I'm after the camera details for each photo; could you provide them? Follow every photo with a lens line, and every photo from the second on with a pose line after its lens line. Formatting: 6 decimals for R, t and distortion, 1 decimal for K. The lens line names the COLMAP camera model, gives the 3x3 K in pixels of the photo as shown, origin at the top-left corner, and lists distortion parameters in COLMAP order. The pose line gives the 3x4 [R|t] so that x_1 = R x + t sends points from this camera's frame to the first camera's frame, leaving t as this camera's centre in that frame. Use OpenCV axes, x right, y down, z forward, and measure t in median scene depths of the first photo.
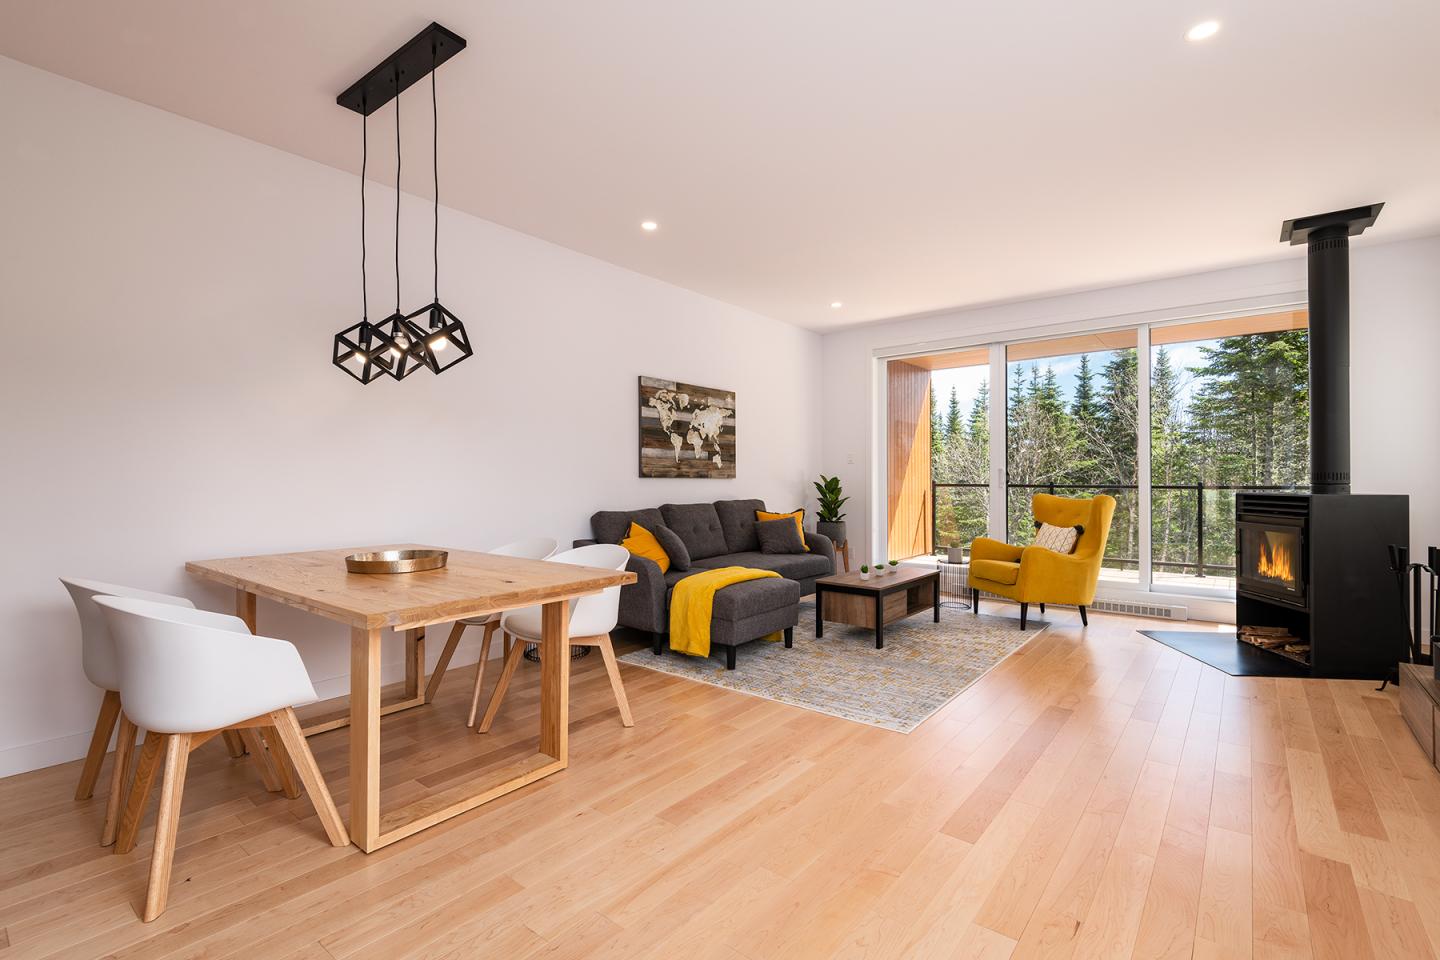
lens RADIAL K [[656.7, 0, 720.0], [0, 656.7, 480.0], [0, 0, 1]] dist [-0.000016, -0.000053]
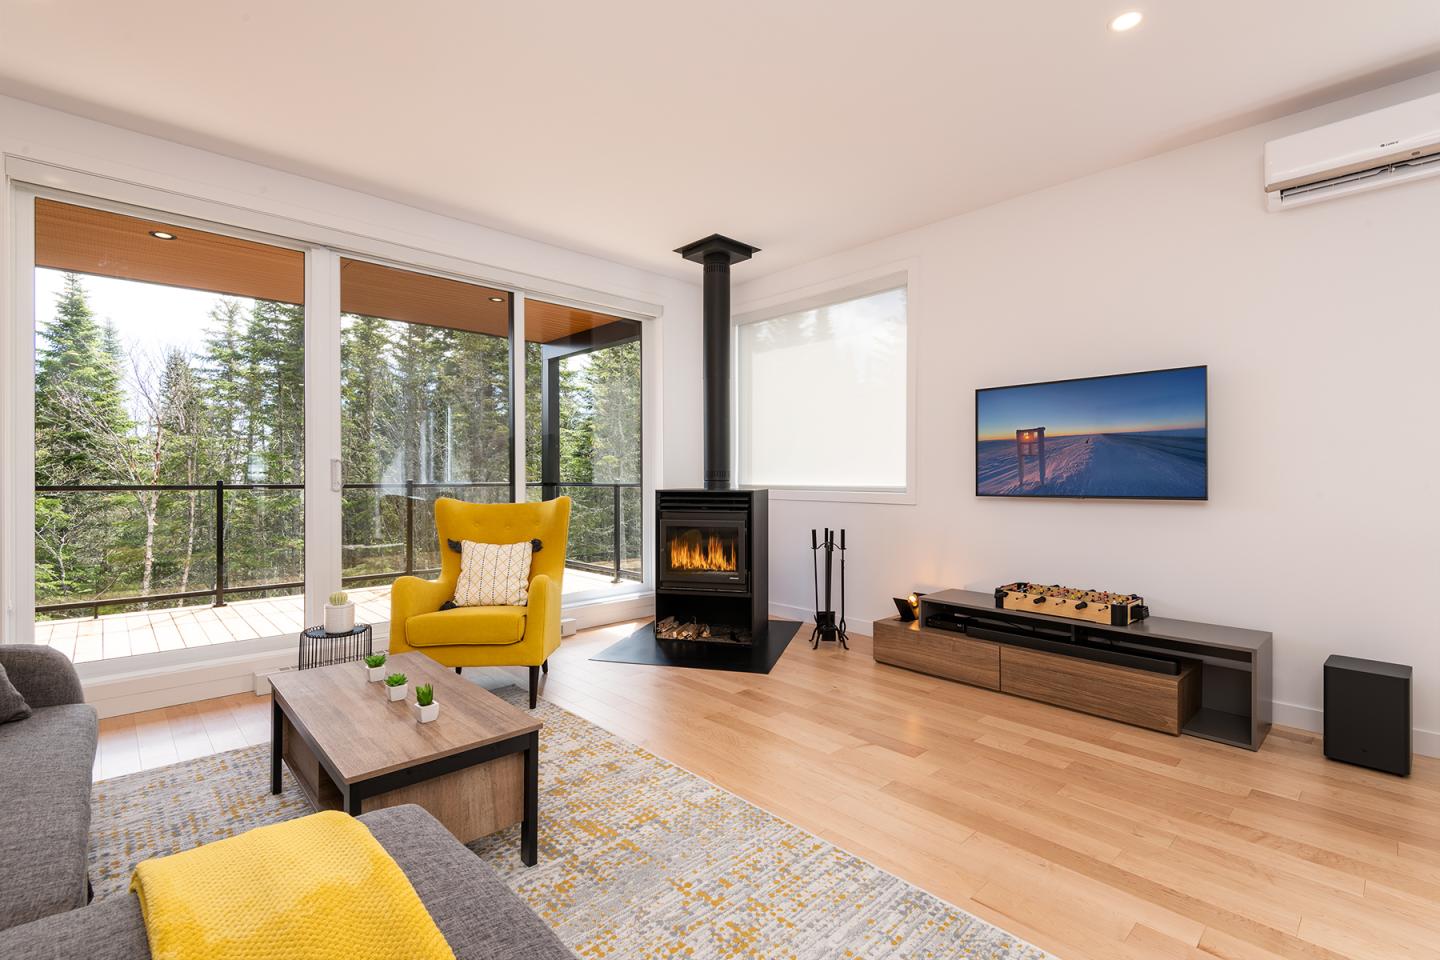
lens RADIAL K [[647.9, 0, 720.0], [0, 647.9, 480.0], [0, 0, 1]] dist [0.004687, -0.000161]
pose [[0.138496, -0.003735, 0.990356, -0.164112], [0.002630, 0.999991, 0.003403, 0.002006], [-0.990359, 0.002133, 0.138505, 0.804405]]
